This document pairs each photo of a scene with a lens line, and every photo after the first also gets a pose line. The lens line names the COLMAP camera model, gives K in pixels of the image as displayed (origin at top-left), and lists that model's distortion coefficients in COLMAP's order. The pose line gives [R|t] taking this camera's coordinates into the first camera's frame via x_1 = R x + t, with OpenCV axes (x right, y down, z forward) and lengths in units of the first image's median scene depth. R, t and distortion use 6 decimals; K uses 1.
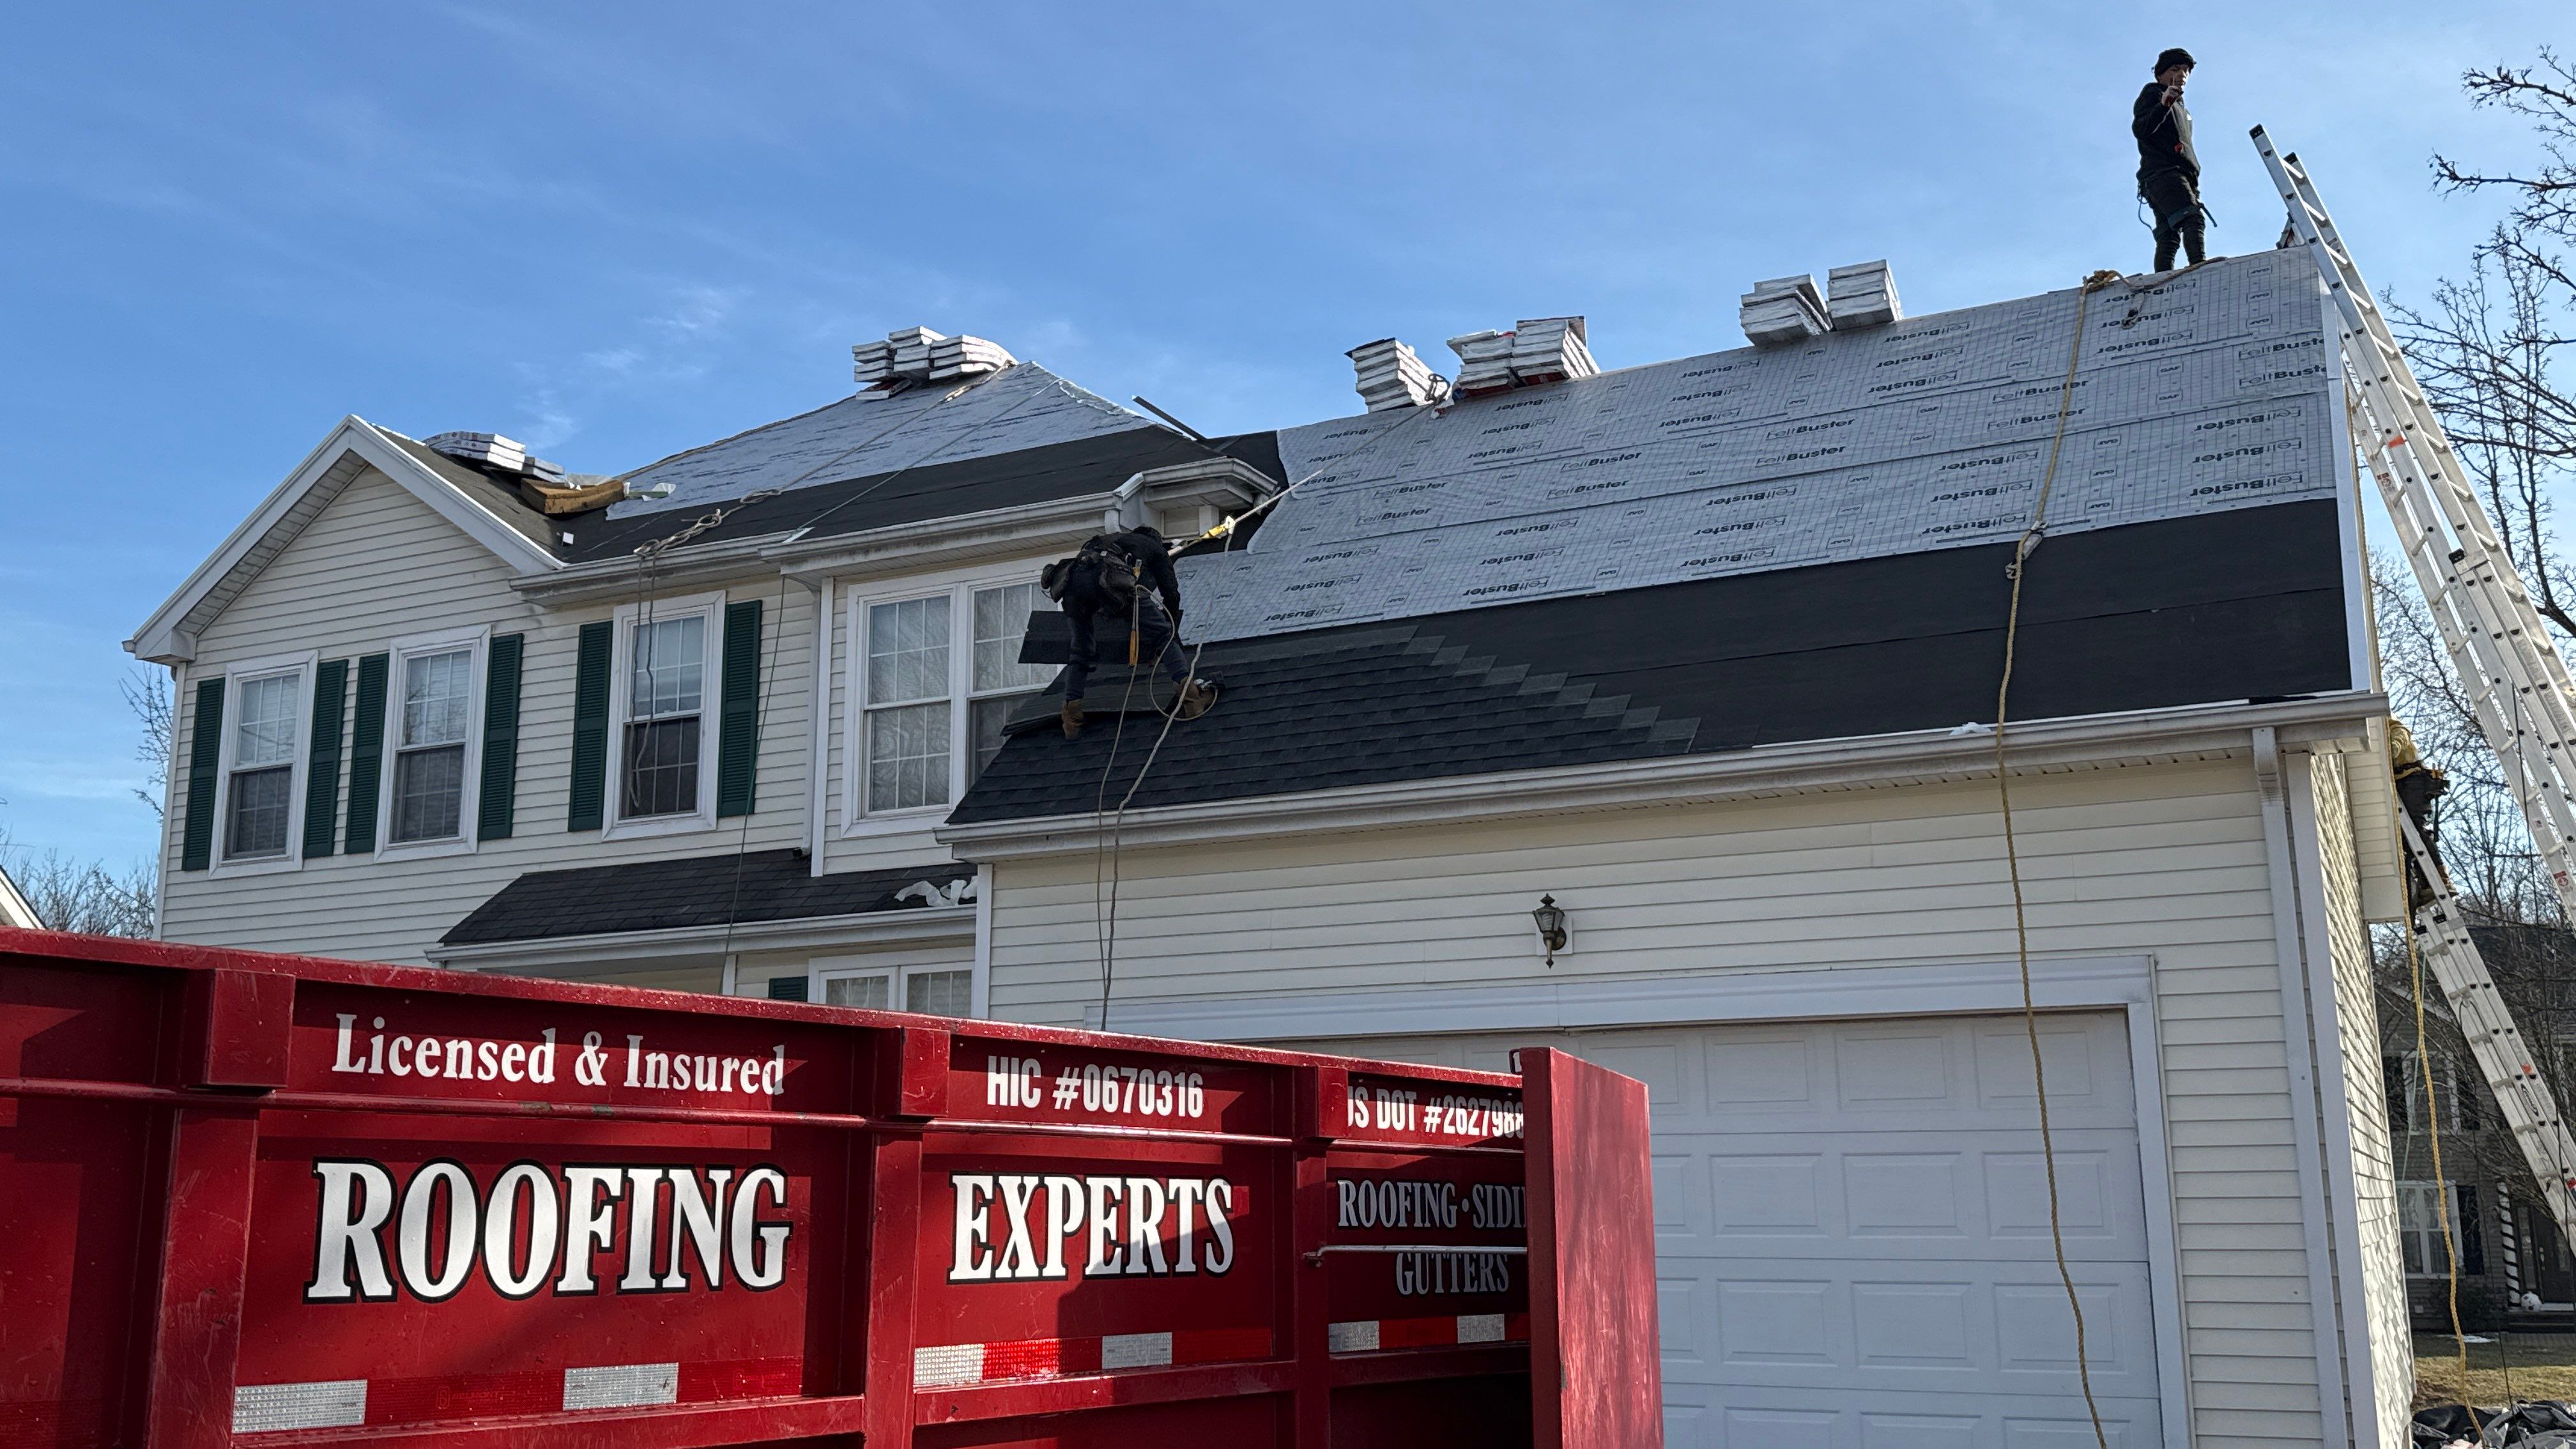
lens RADIAL K [[2252.5, 0, 1337.1], [0, 2252.5, 721.9], [0, 0, 1]] dist [0.158186, -0.387696]
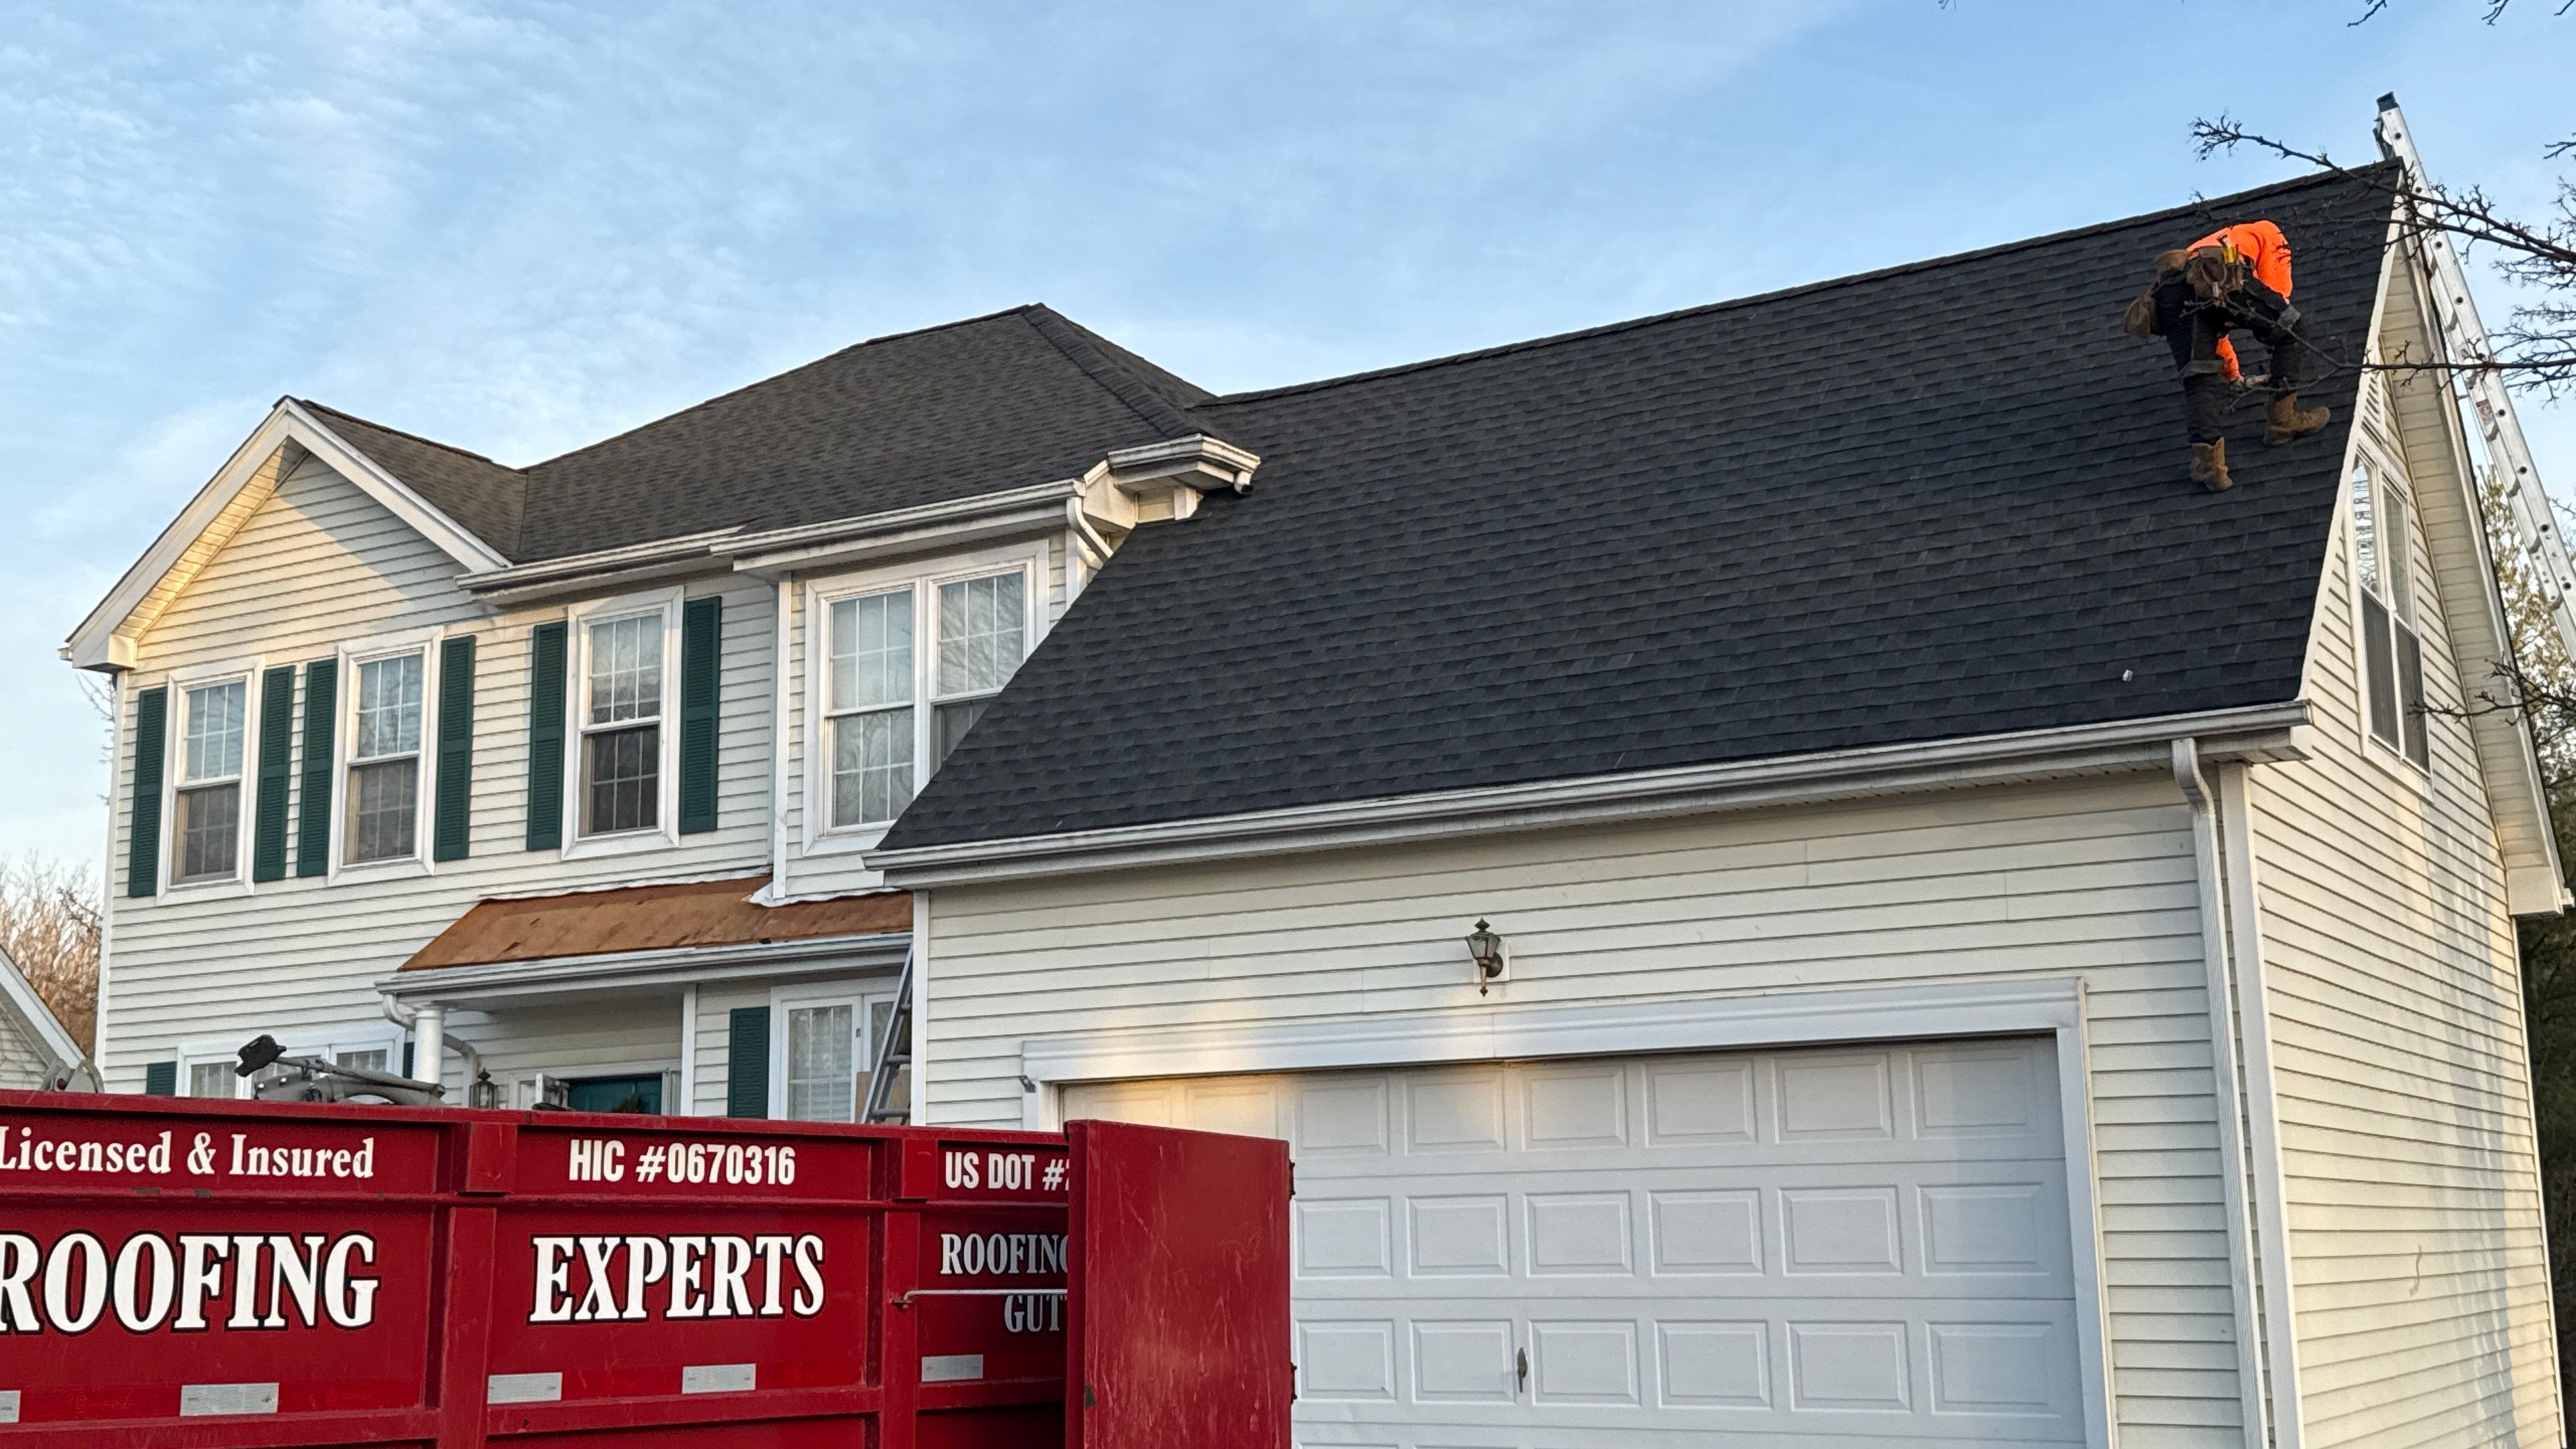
lens RADIAL K [[2762.4, 0, 1378.8], [0, 2762.4, 728.3], [0, 0, 1]] dist [0.177582, -0.484324]
pose [[0.997341, -0.021341, -0.069687, 0.094631], [0.023219, 0.999385, 0.026258, -0.025073], [0.069084, -0.027807, 0.997223, -0.112782]]
